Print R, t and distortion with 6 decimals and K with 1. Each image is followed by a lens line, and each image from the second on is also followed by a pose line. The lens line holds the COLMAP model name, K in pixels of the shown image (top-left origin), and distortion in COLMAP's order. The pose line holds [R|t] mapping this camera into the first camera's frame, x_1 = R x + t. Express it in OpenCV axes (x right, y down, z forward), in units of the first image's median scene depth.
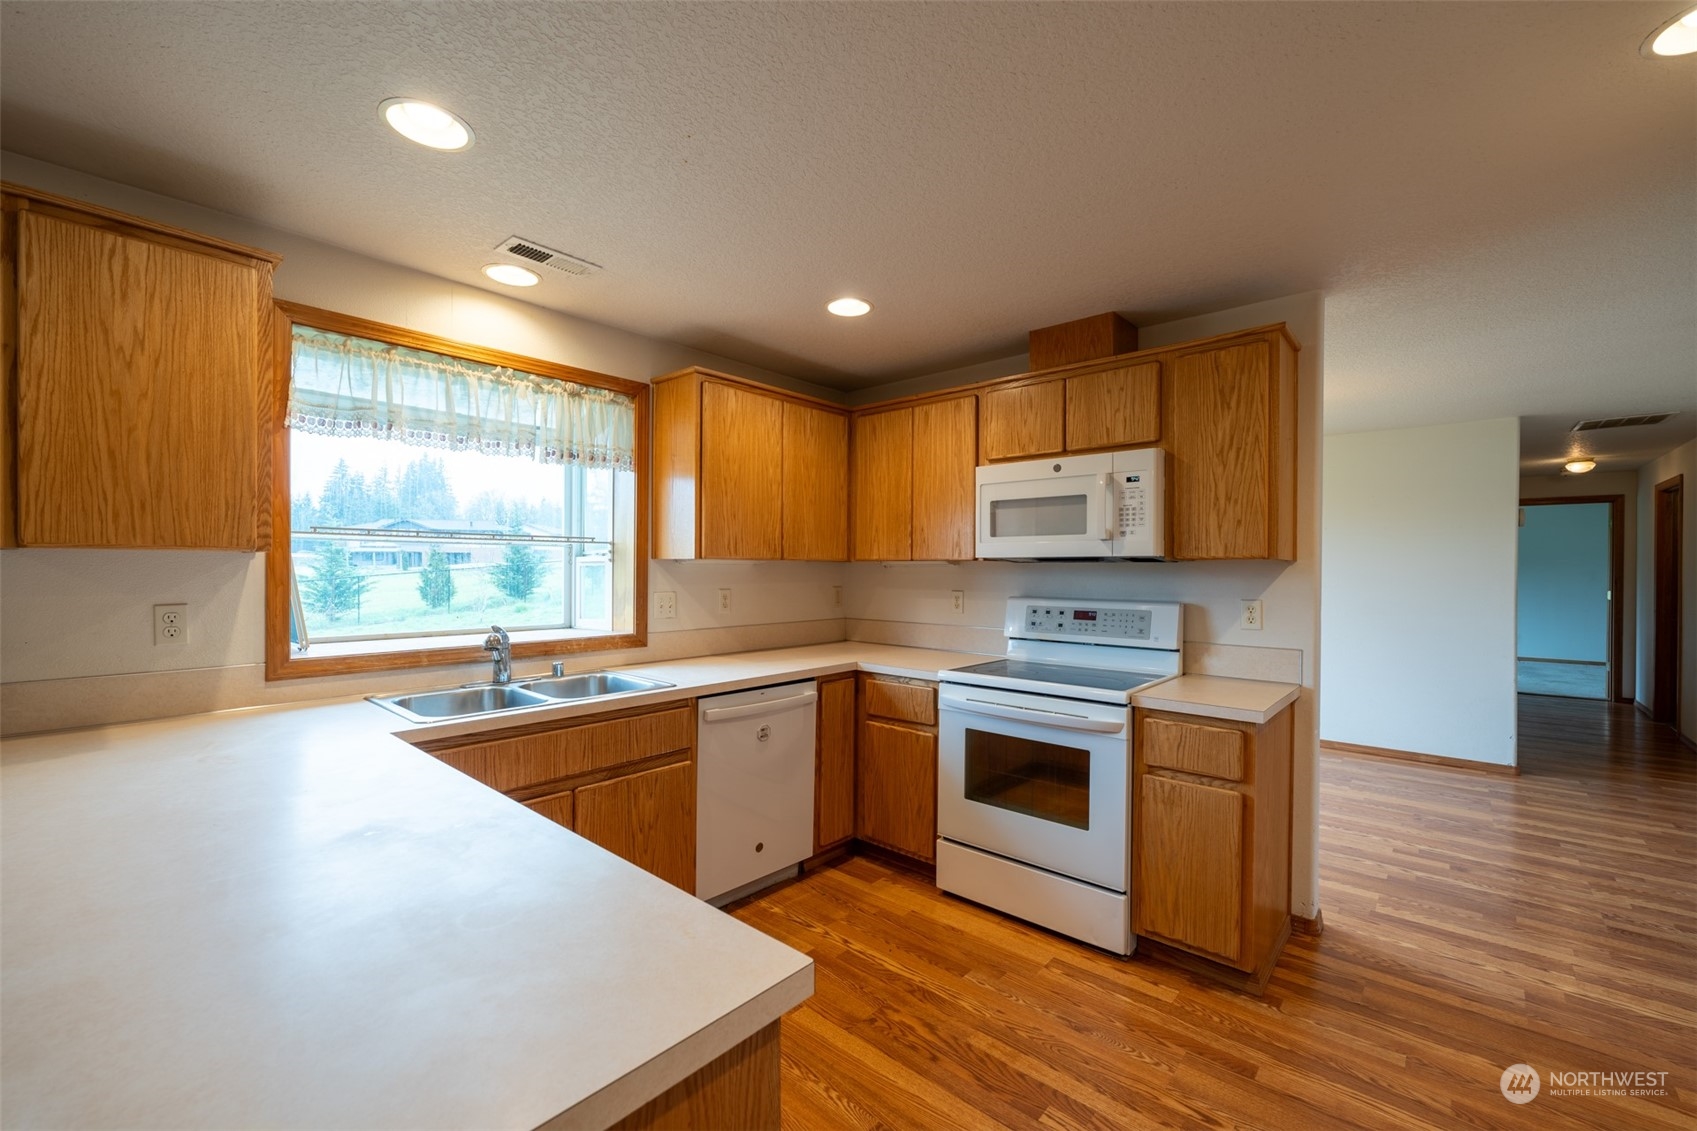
lens RADIAL K [[706.5, 0, 846.7], [0, 706.5, 573.0], [0, 0, 1]] dist [-0.004223, 0.001446]
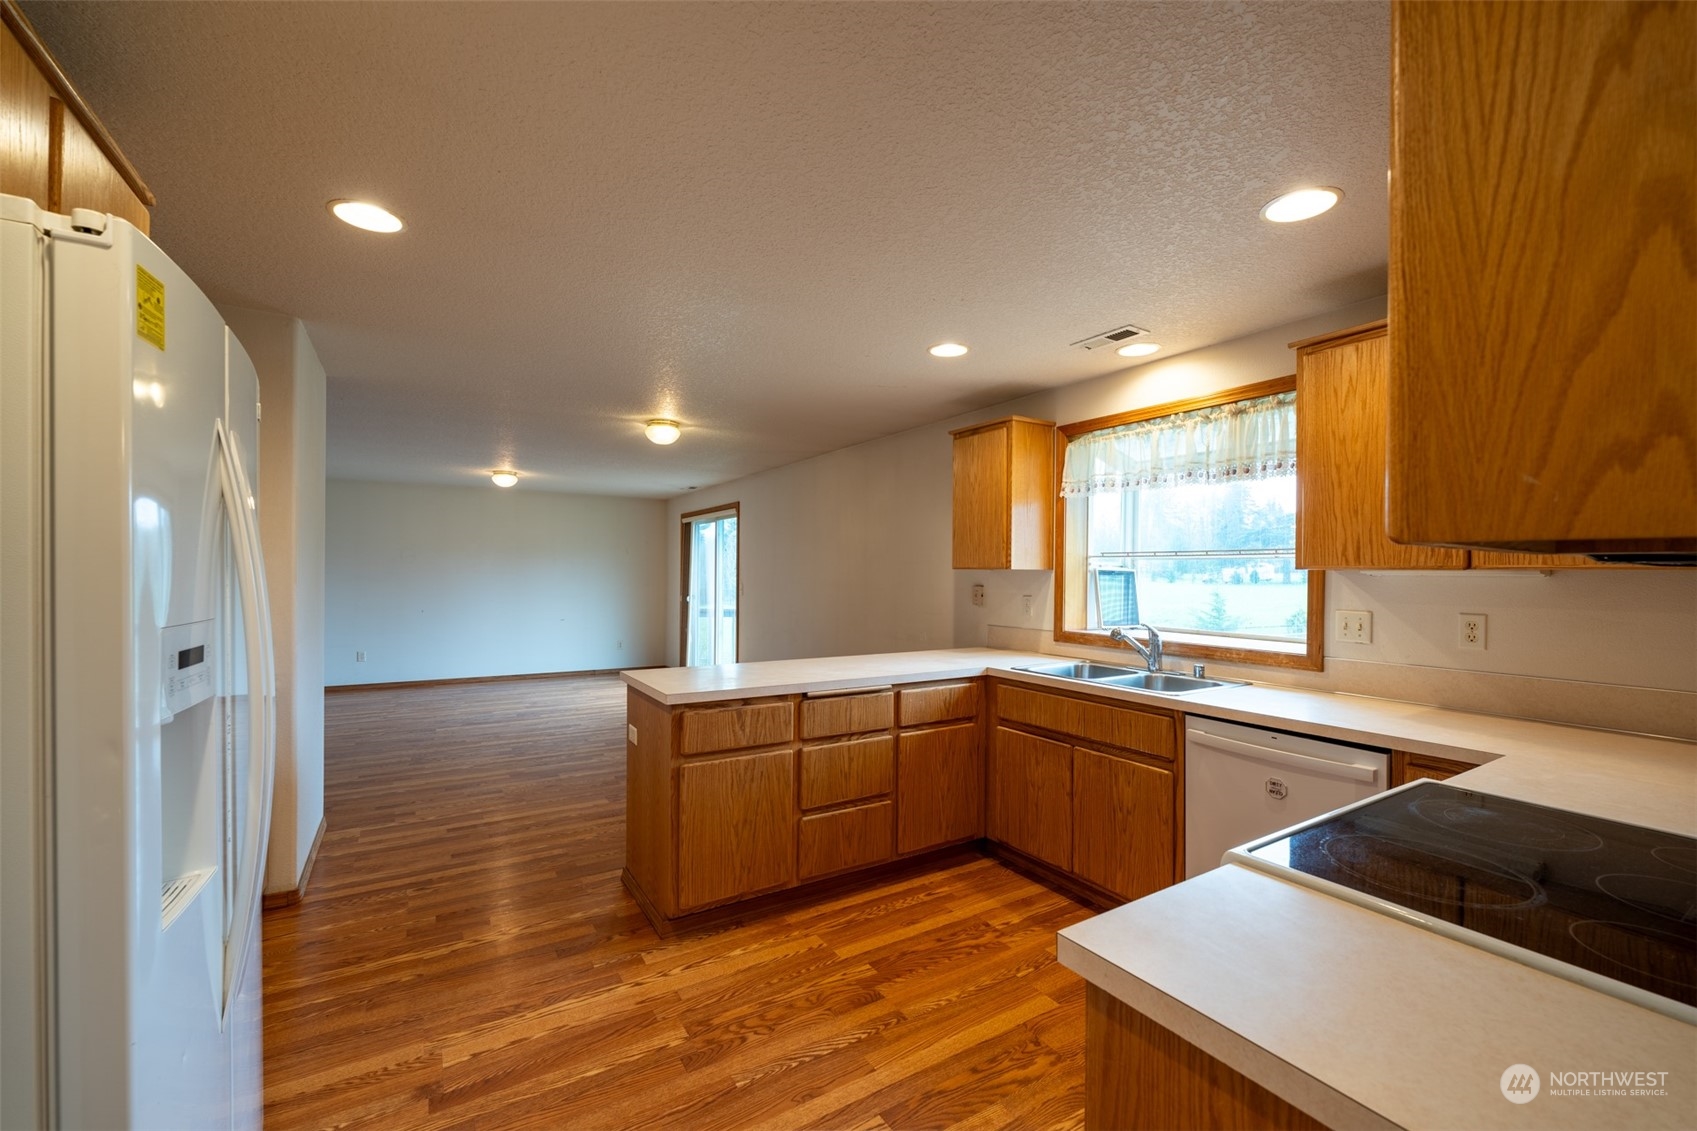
lens RADIAL K [[682.6, 0, 835.5], [0, 682.6, 581.4], [0, 0, 1]] dist [0.001427, -0.000491]
pose [[-0.308978, 0.003854, -0.951061, 0.839777], [-0.015919, 0.999831, 0.009223, -0.005532], [0.950936, 0.017990, -0.308865, 0.839672]]
